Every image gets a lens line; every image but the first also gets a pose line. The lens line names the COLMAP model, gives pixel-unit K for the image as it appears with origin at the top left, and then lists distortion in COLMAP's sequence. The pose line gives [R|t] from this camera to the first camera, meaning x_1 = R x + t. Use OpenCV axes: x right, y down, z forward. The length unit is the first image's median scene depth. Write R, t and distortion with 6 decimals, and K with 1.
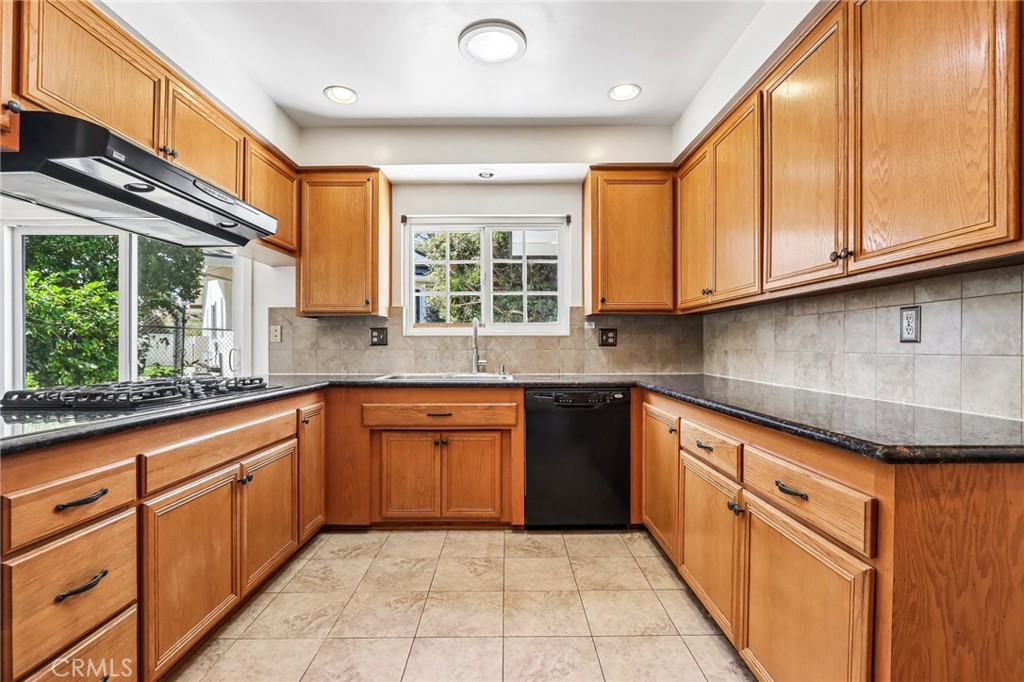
lens RADIAL K [[474.9, 0, 511.7], [0, 474.9, 338.6], [0, 0, 1]] dist [-0.001365, 0.001279]
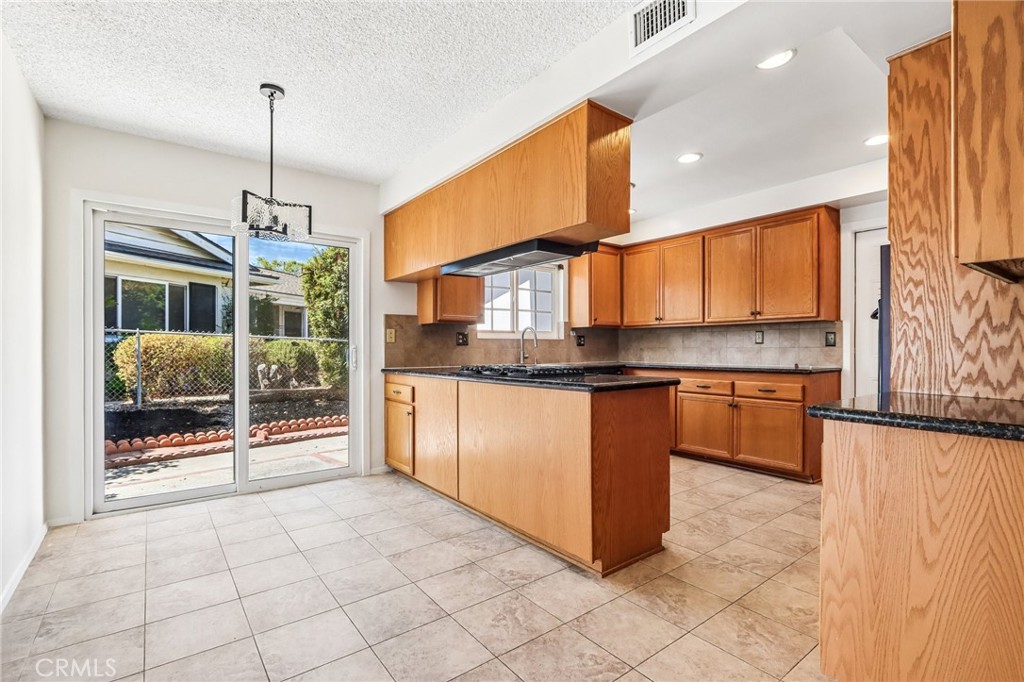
lens RADIAL K [[474.9, 0, 508.2], [0, 474.9, 338.1], [0, 0, 1]] dist [-0.001365, 0.001279]
pose [[0.783604, 0.011412, 0.621156, -1.112976], [-0.006638, 0.999928, -0.009996, 0.006961], [-0.621226, 0.003710, 0.783623, -0.159197]]
